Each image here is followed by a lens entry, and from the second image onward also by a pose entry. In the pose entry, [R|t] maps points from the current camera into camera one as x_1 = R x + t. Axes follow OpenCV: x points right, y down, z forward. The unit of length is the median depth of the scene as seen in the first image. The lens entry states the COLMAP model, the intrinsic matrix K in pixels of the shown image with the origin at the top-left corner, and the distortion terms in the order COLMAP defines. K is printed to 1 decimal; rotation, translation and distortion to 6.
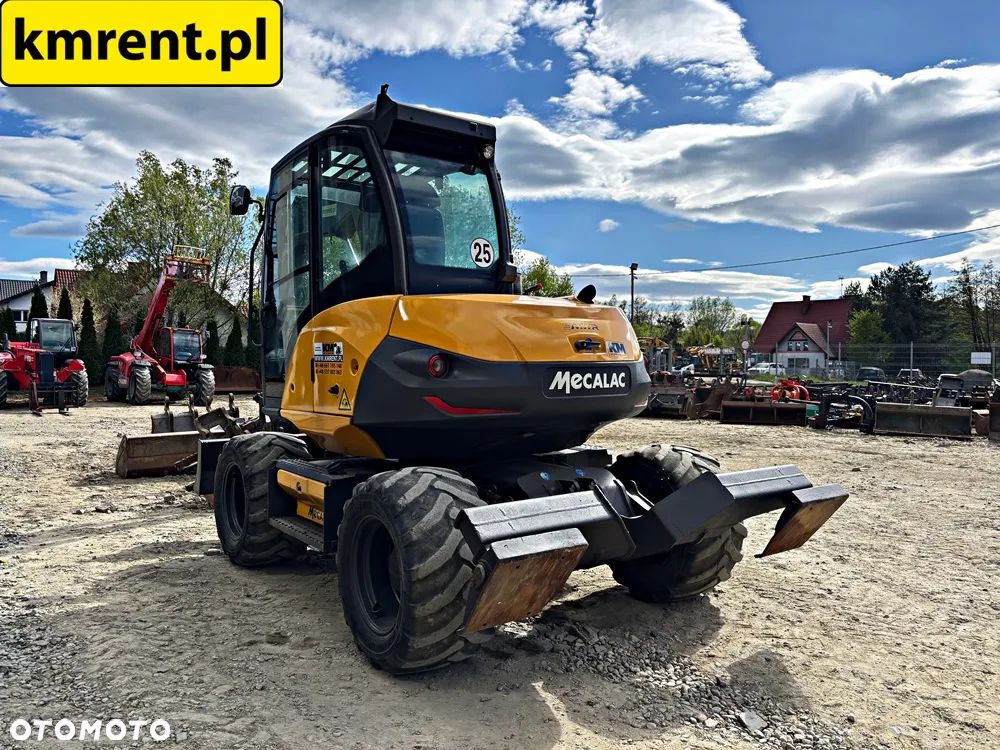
lens RADIAL K [[762.8, 0, 496.3], [0, 762.8, 362.7], [0, 0, 1]] dist [0.045805, -0.042333]
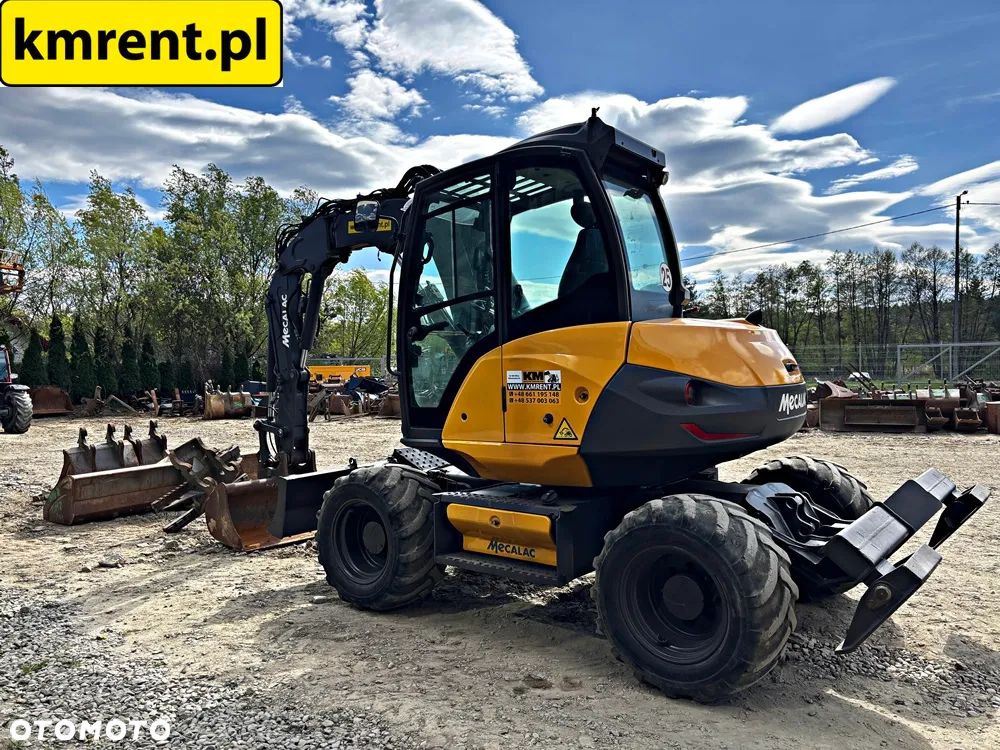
lens RADIAL K [[766.3, 0, 500.0], [0, 766.3, 375.0], [0, 0, 1]] dist [0.069183, -0.081549]
pose [[0.959622, -0.026302, 0.280060, -0.420835], [0.023738, 0.999640, 0.012544, -0.026389], [-0.280289, -0.005390, 0.959901, 0.064216]]
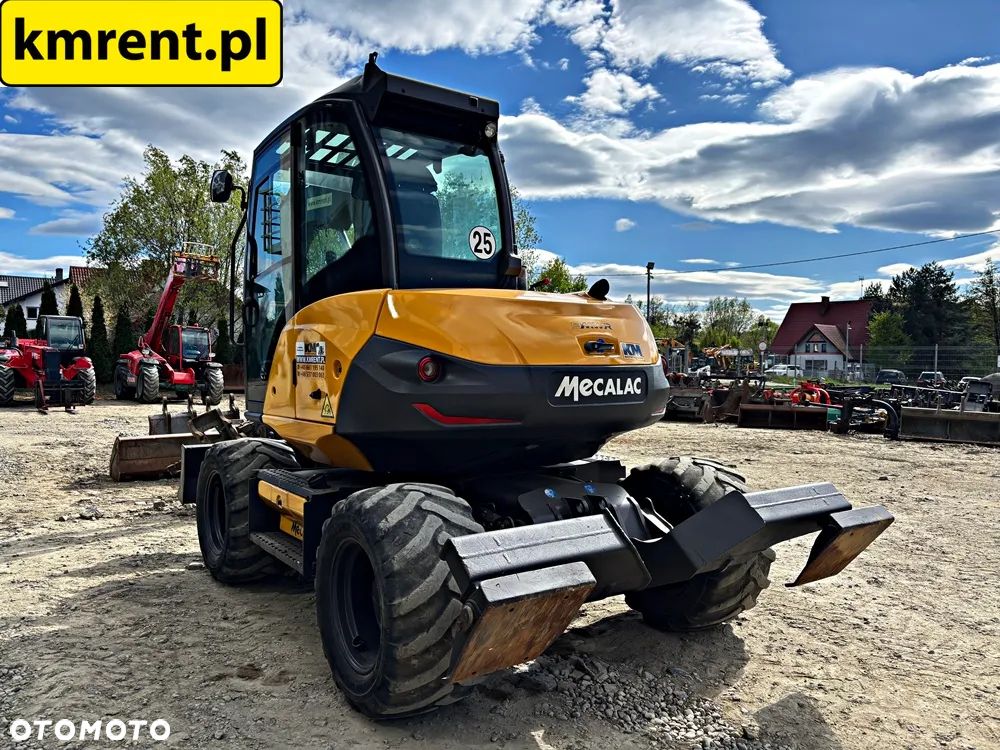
lens RADIAL K [[761.0, 0, 495.8], [0, 761.0, 373.5], [0, 0, 1]] dist [0.044284, -0.046463]
pose [[0.999789, 0.006540, -0.019486, 0.012773], [-0.006259, 0.999876, 0.014466, -0.002783], [0.019578, -0.014341, 0.999705, 0.082435]]
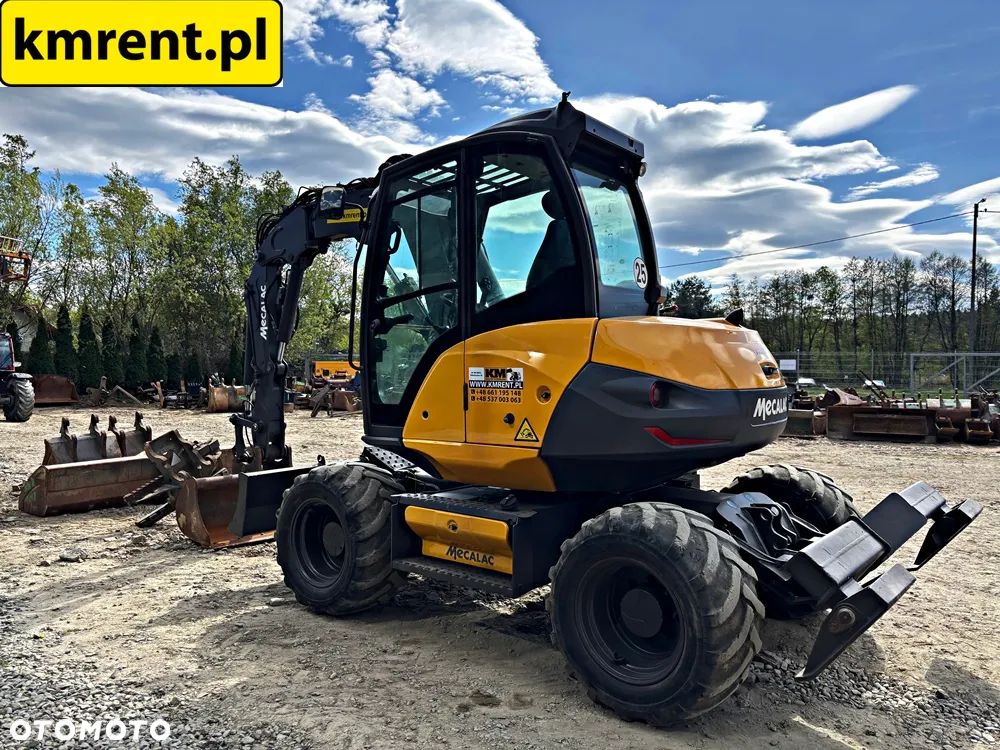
lens RADIAL K [[765.5, 0, 500.1], [0, 765.5, 367.2], [0, 0, 1]] dist [0.062794, -0.072531]
pose [[0.964715, -0.002043, 0.263290, -0.360956], [0.001477, 0.999996, 0.002348, -0.022484], [-0.263294, -0.001877, 0.964714, 0.088568]]
